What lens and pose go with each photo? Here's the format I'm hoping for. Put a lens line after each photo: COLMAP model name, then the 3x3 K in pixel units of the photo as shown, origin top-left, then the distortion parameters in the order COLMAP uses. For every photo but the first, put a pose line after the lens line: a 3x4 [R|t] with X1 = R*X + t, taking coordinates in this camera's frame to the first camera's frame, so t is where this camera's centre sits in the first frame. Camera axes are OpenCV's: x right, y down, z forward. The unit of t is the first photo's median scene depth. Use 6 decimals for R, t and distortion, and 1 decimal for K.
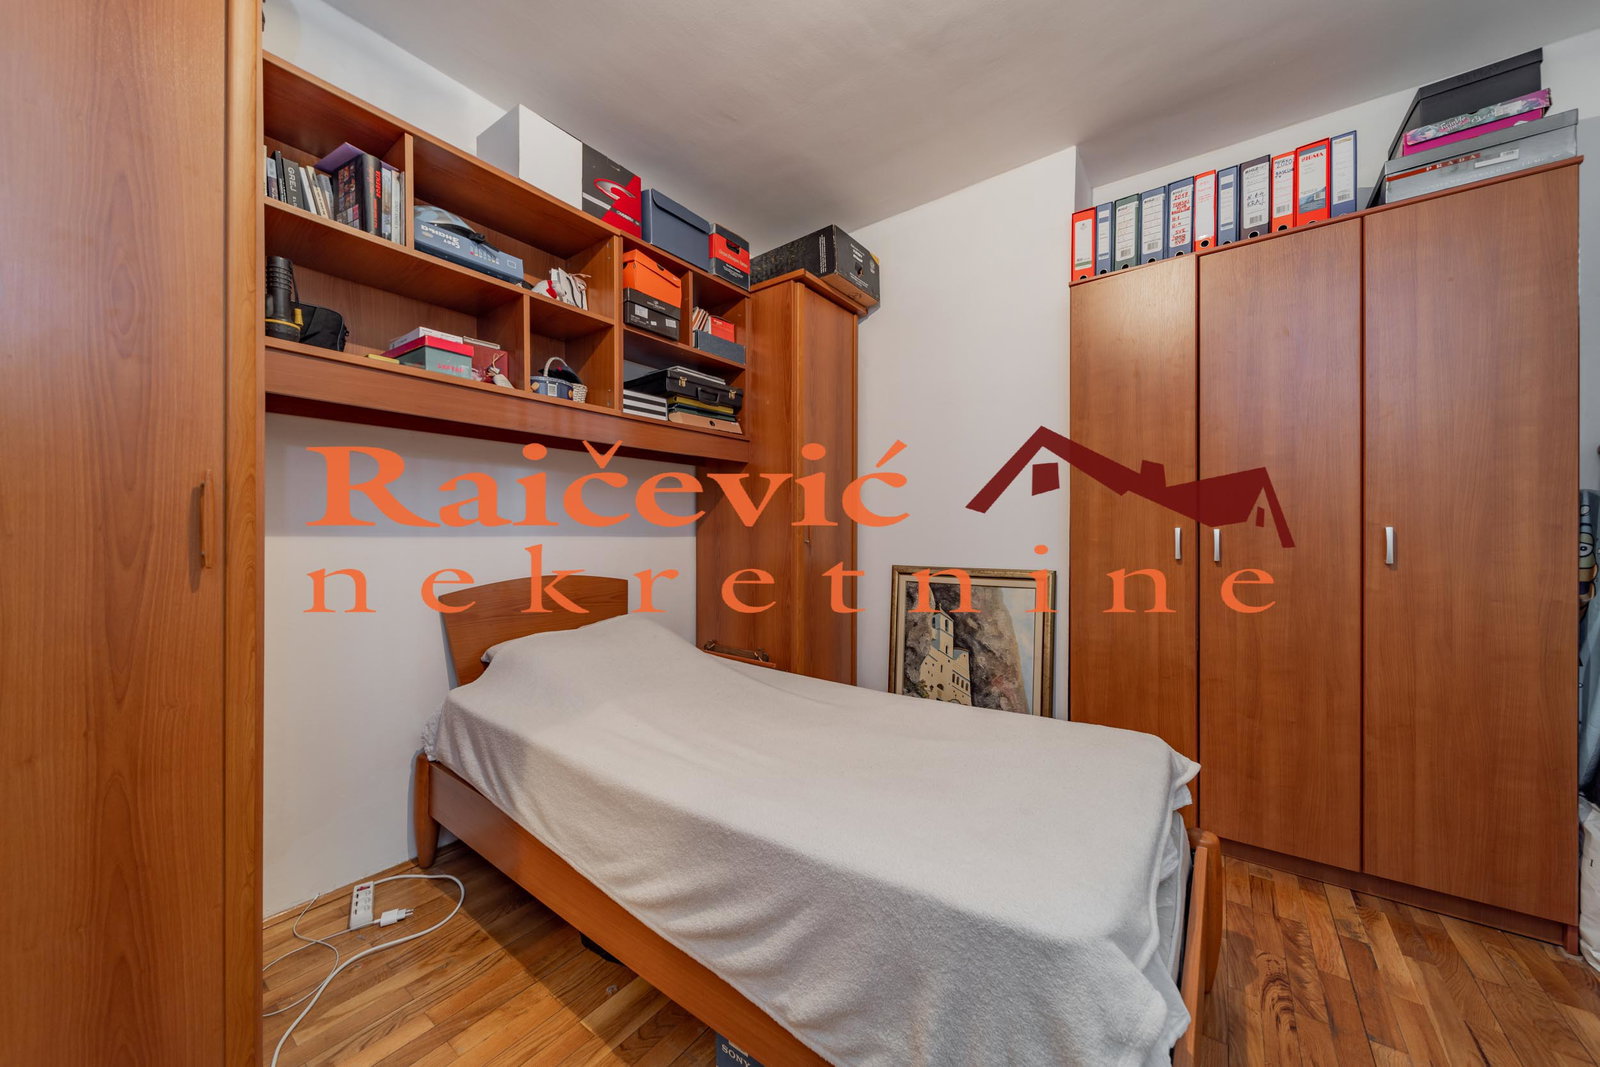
lens RADIAL K [[565.4, 0, 797.7], [0, 565.4, 541.9], [0, 0, 1]] dist [-0.001208, -0.000145]
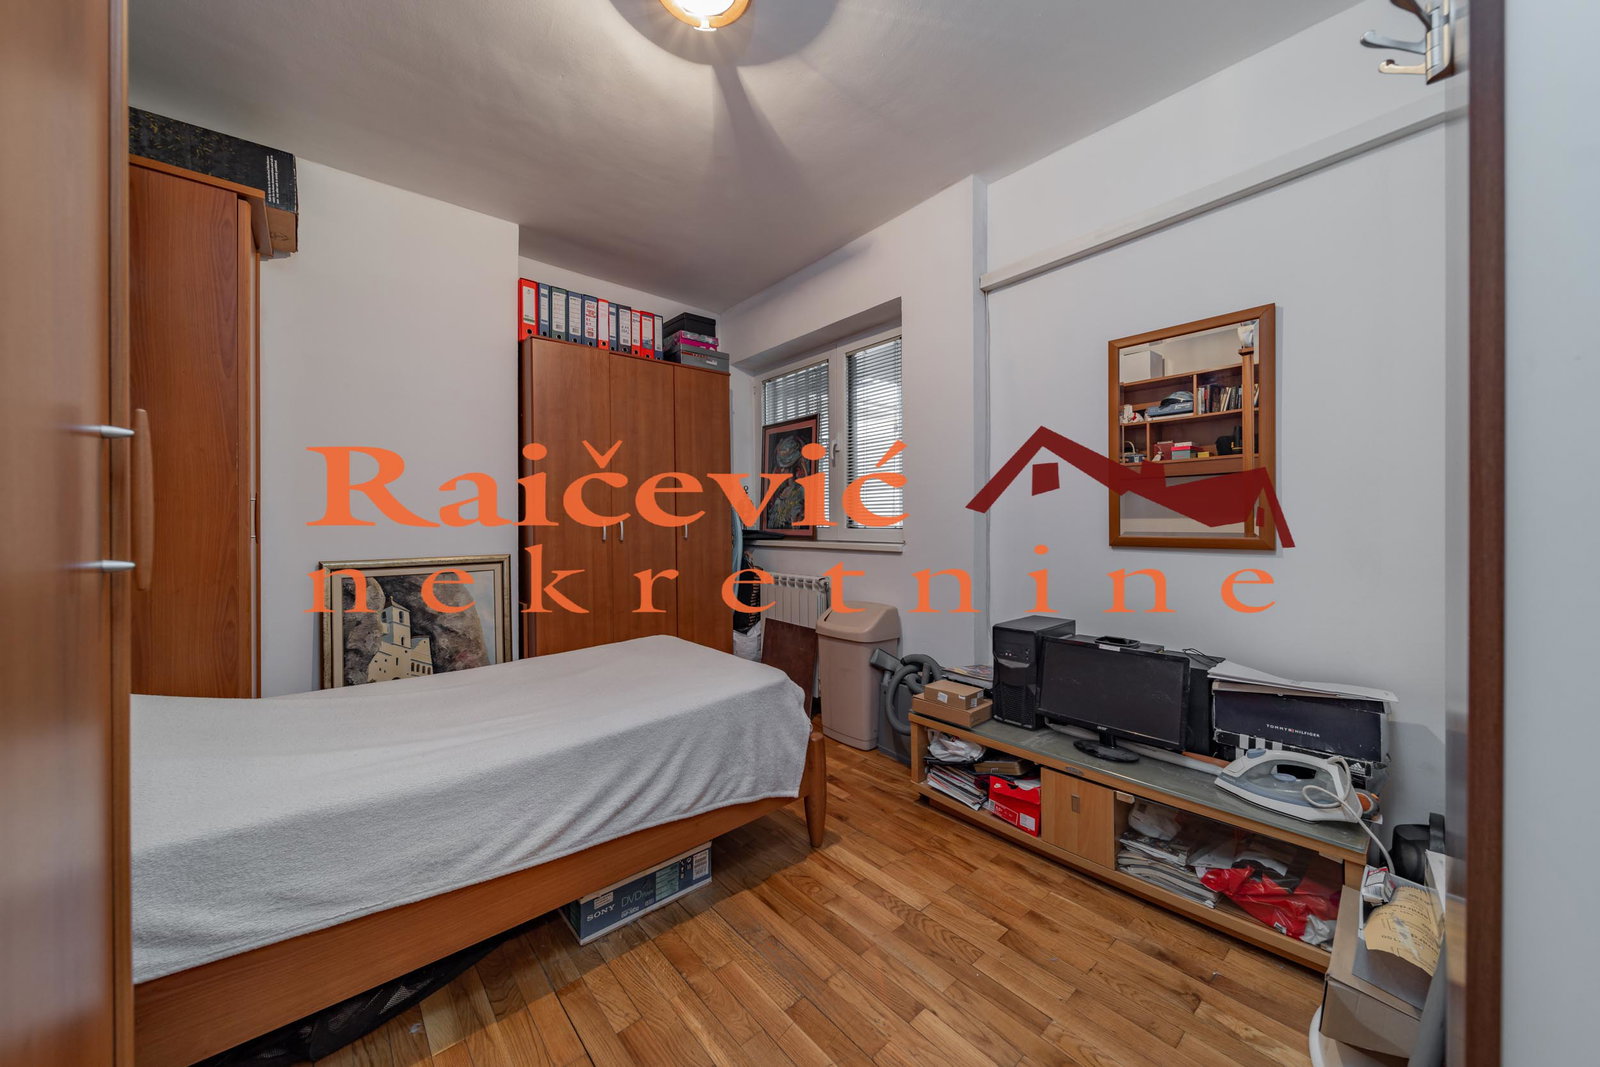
lens RADIAL K [[565.4, 0, 797.0], [0, 565.4, 524.0], [0, 0, 1]] dist [-0.001208, -0.000145]
pose [[0.211284, -0.004529, 0.977414, -0.598133], [0.019131, 0.999817, 0.000498, -0.004117], [-0.977237, 0.018593, 0.211332, 0.107284]]
